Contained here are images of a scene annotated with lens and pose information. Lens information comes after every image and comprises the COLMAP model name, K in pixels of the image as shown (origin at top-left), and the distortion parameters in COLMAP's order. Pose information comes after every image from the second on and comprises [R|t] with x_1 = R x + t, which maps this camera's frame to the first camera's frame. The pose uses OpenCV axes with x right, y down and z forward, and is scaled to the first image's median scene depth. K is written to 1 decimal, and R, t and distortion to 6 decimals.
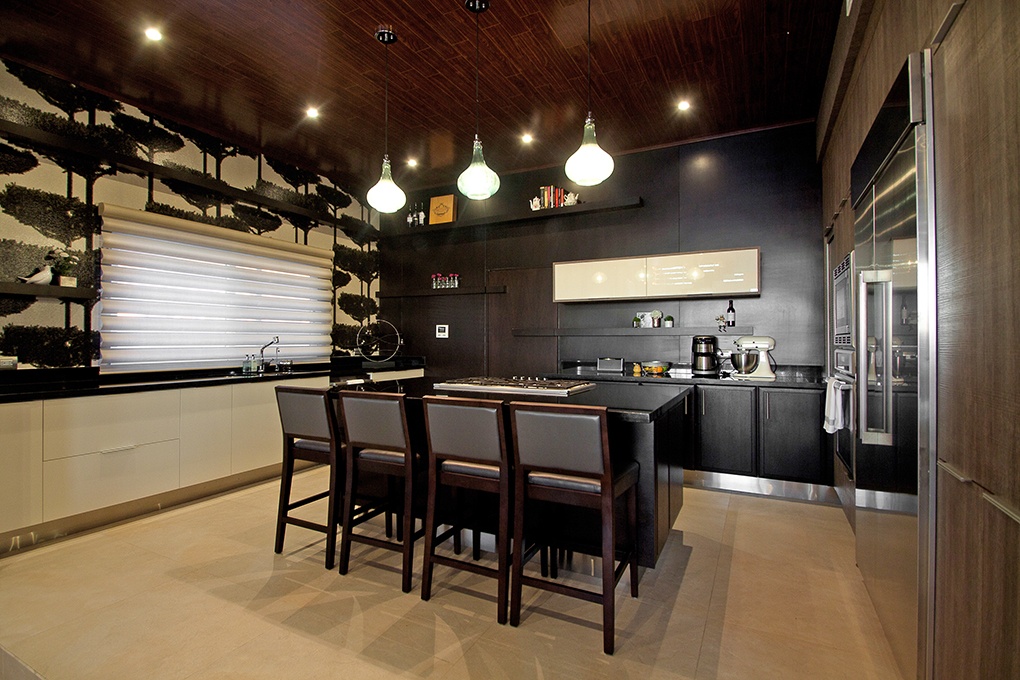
lens RADIAL K [[489.6, 0, 507.5], [0, 489.6, 338.0], [0, 0, 1]] dist [-0.000419, -0.000039]
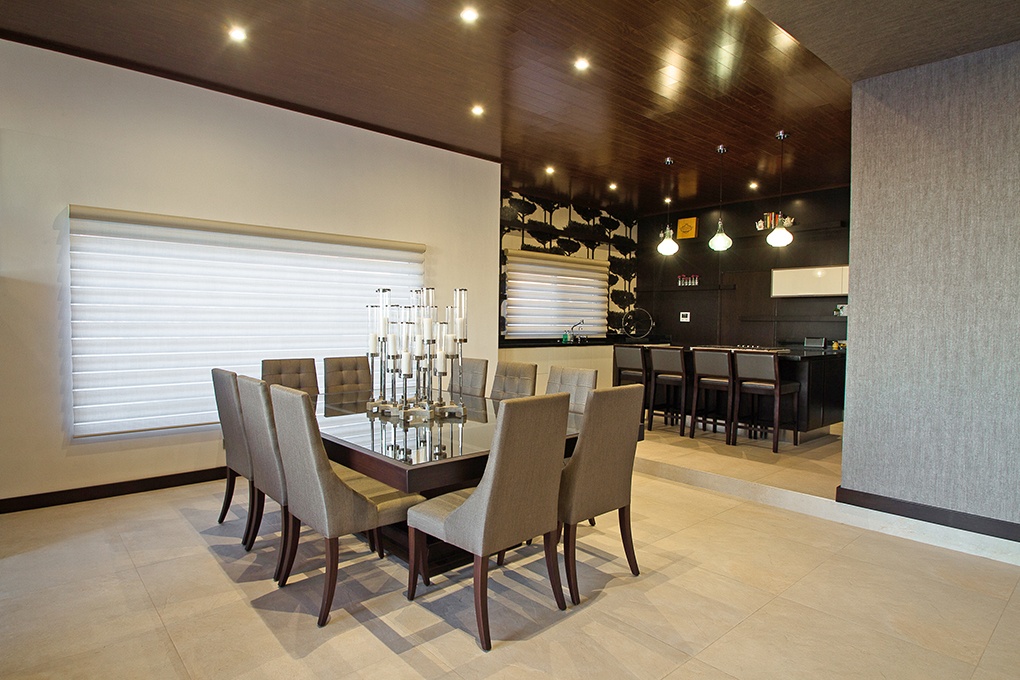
lens RADIAL K [[567.8, 0, 506.8], [0, 567.8, 338.7], [0, 0, 1]] dist [-0.001869, 0.000462]
pose [[0.925151, 0.022579, -0.378927, 0.010338], [-0.010634, 0.999379, 0.033588, -0.000540], [0.379451, -0.027045, 0.924817, -0.726677]]
